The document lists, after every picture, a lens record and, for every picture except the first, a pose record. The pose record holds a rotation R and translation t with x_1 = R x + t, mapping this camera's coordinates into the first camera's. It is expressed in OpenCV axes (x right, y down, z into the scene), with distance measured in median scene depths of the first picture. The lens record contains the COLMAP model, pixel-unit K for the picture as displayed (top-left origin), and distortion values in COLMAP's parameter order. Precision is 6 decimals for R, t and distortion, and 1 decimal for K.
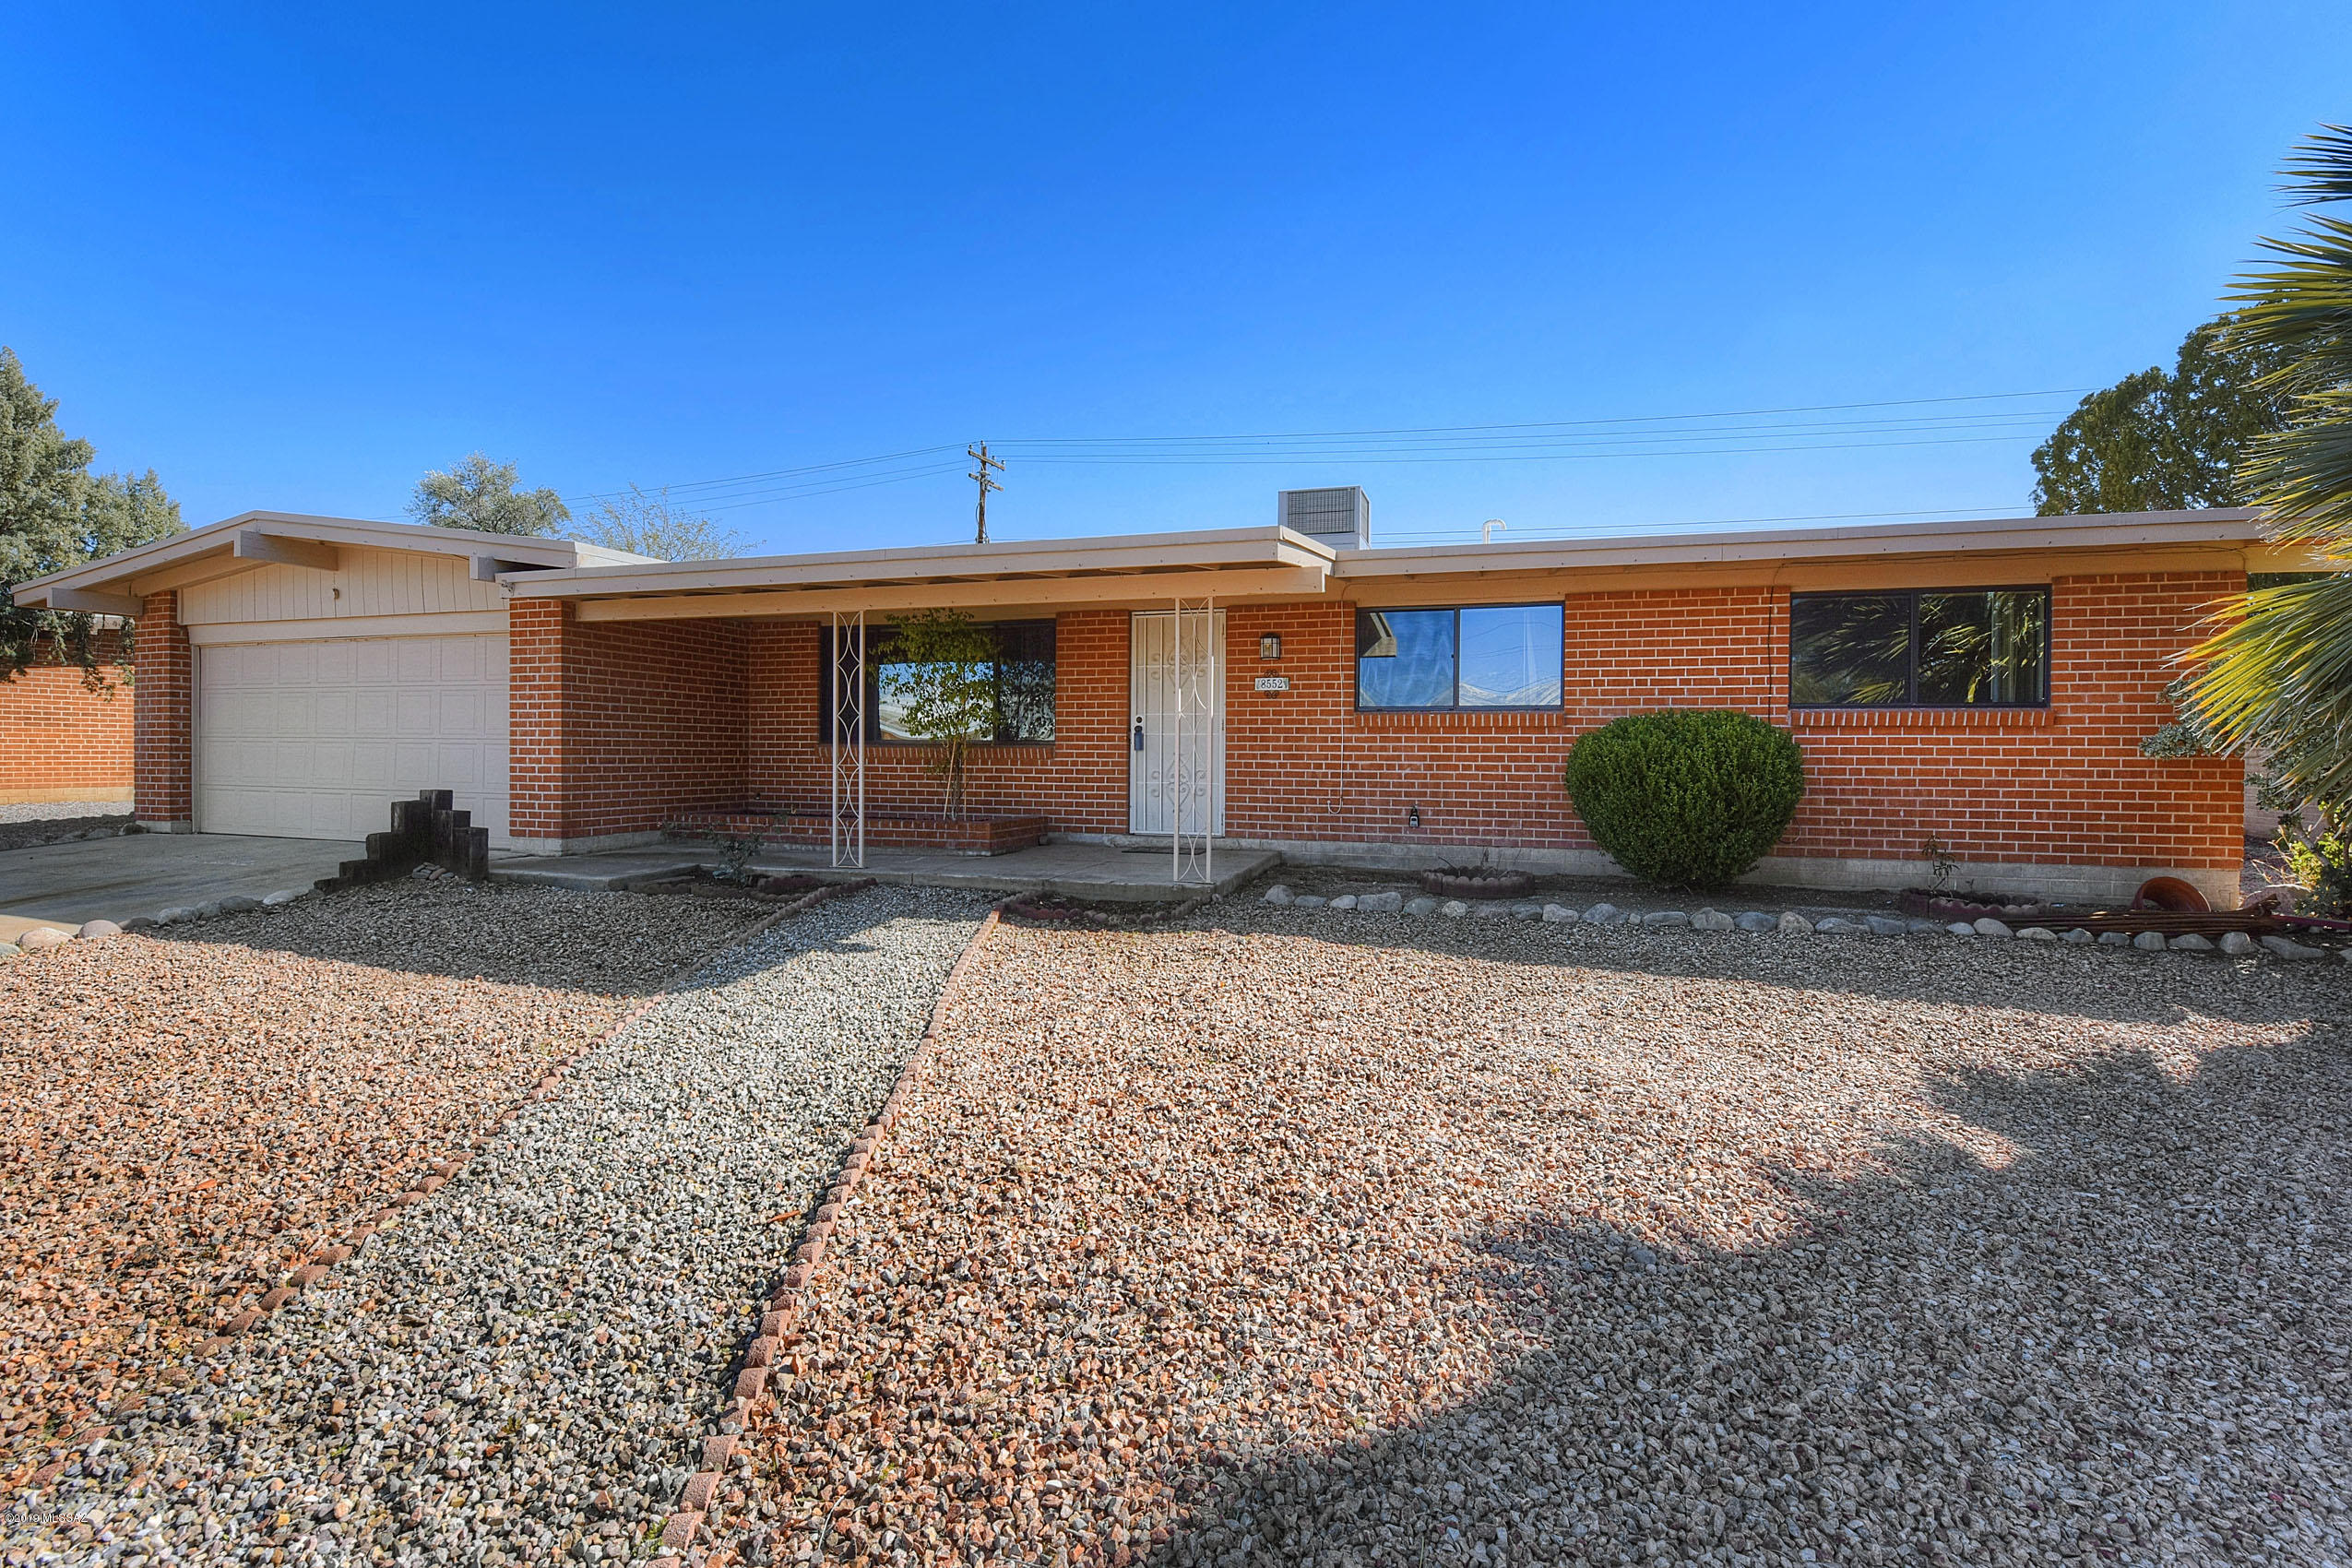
lens RADIAL K [[1025.9, 0, 1187.3], [0, 1025.9, 764.0], [0, 0, 1]] dist [0.001088, -0.009651]
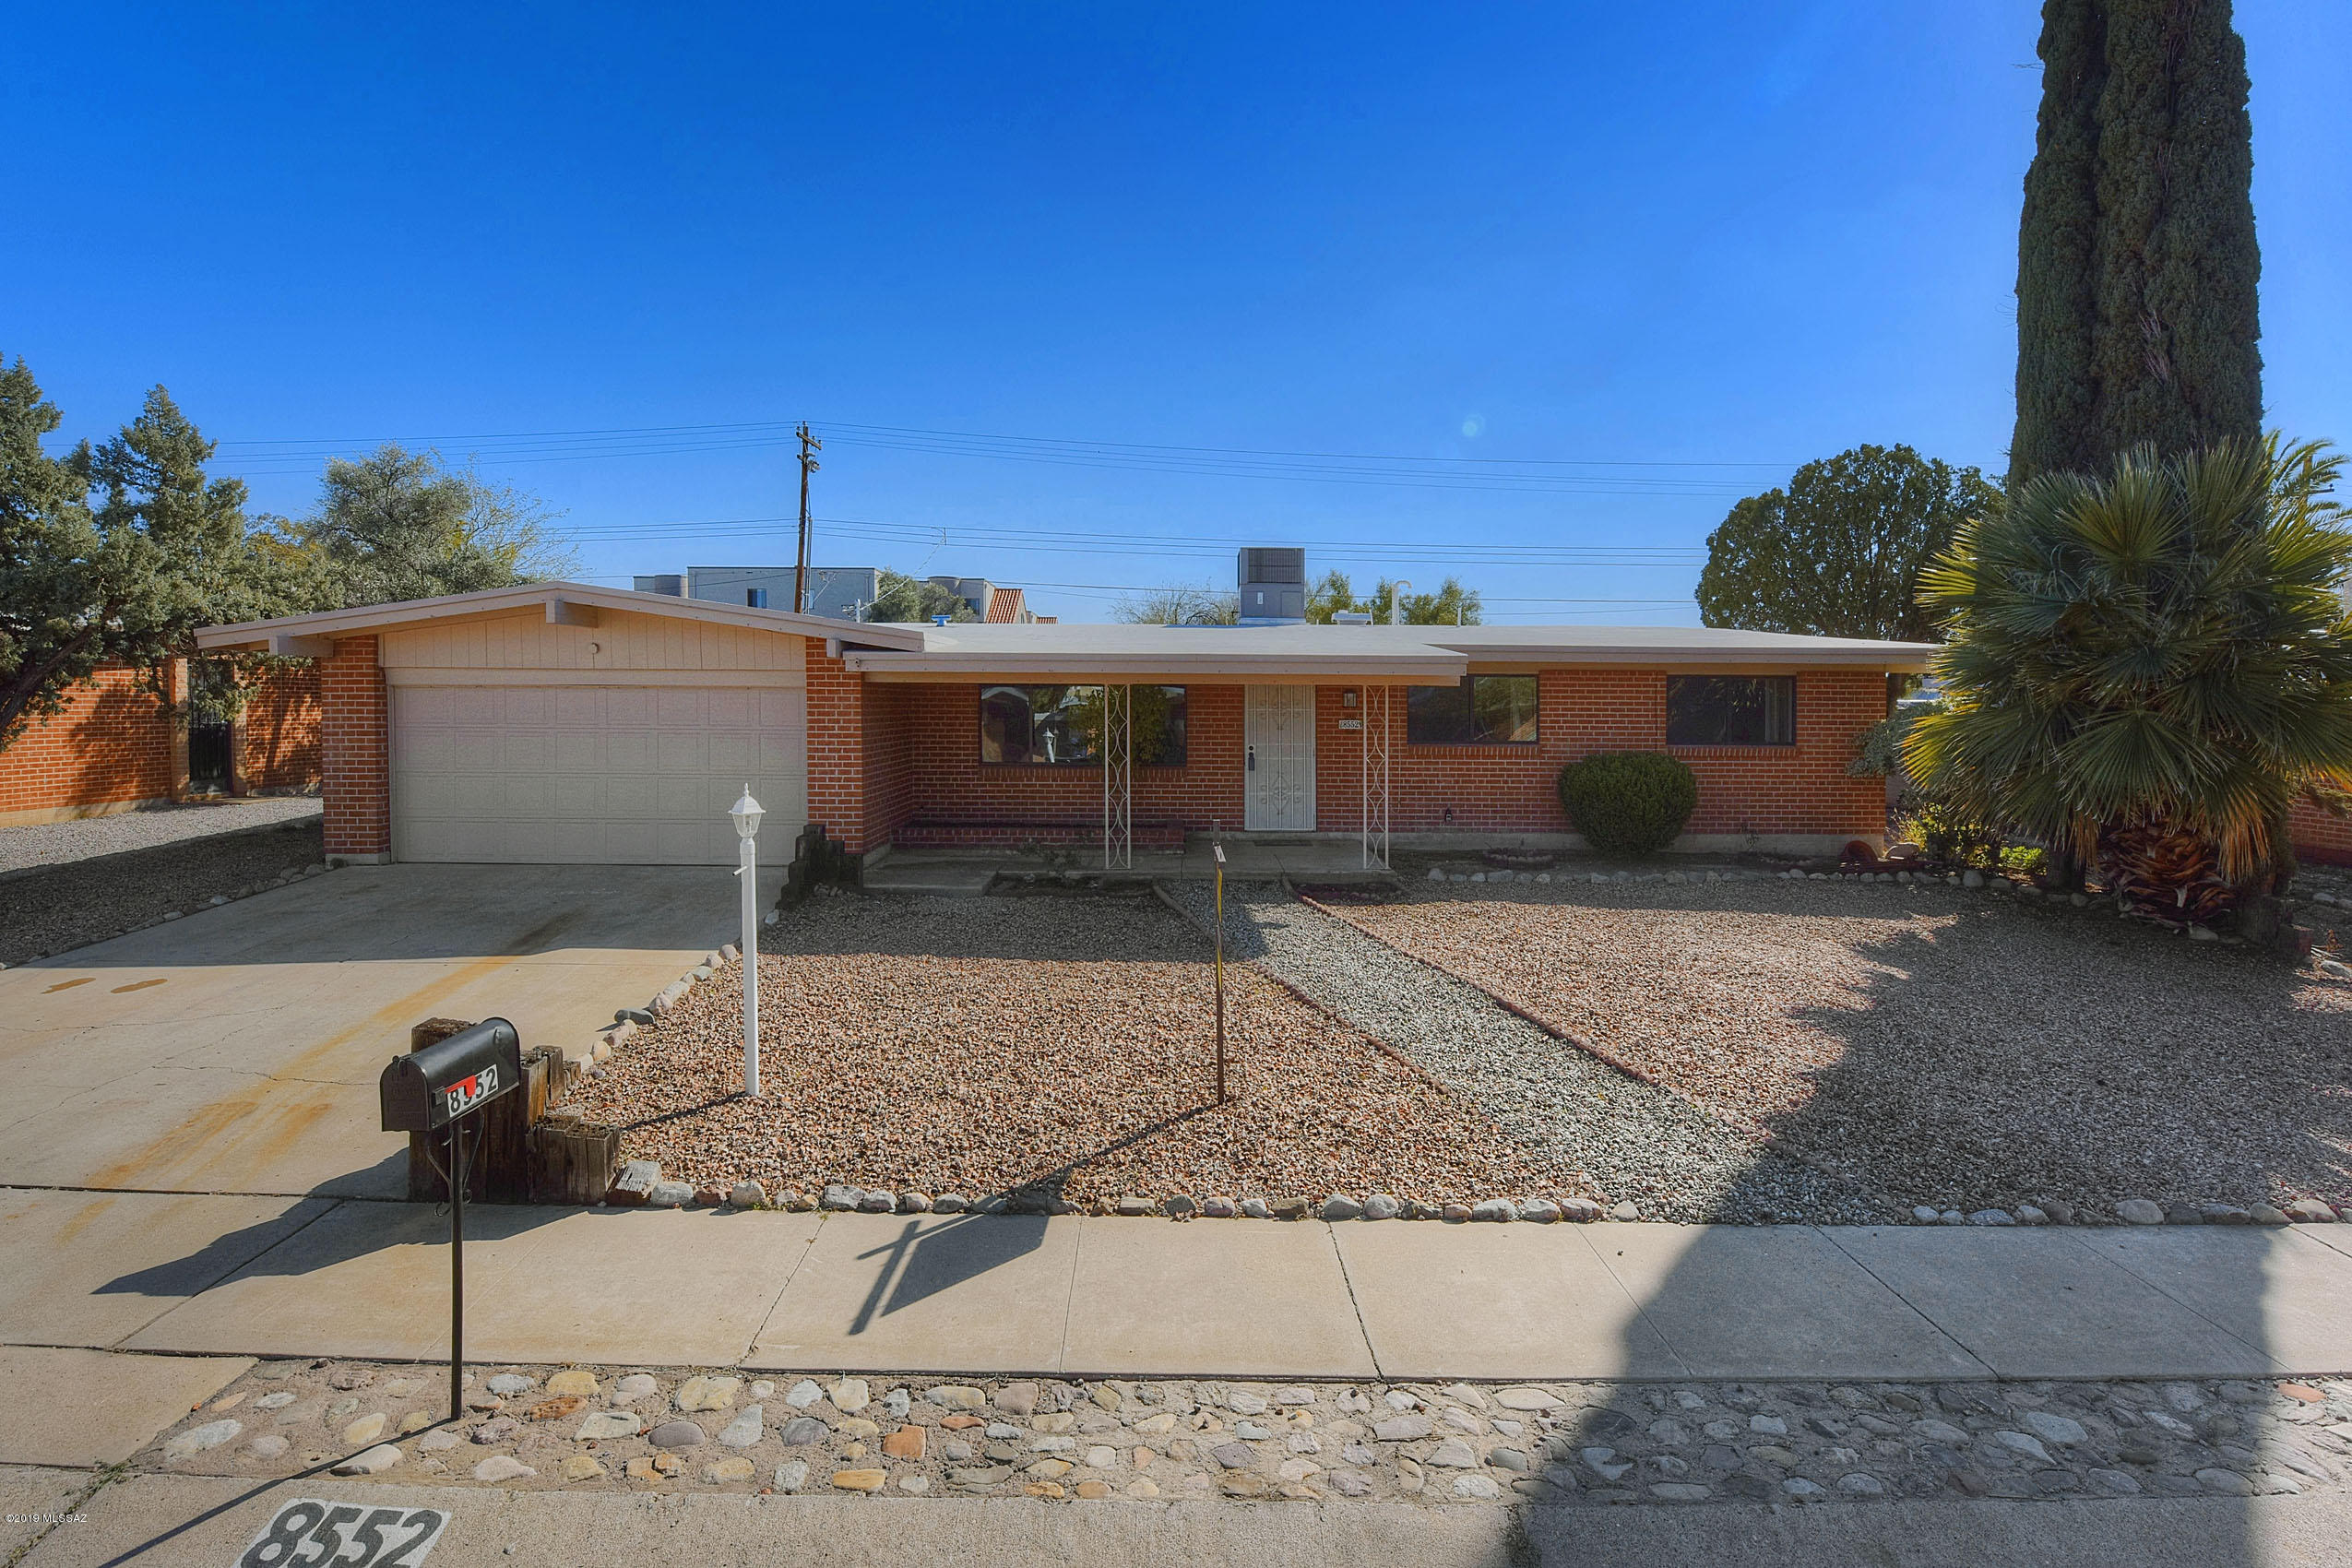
lens RADIAL K [[1047.2, 0, 1170.8], [0, 1047.2, 715.5], [0, 0, 1]] dist [-0.000660, -0.000110]
pose [[0.950907, -0.005562, 0.309427, -0.710229], [0.004060, 0.999977, 0.005496, -0.115291], [-0.309451, -0.003969, 0.950907, -0.371694]]
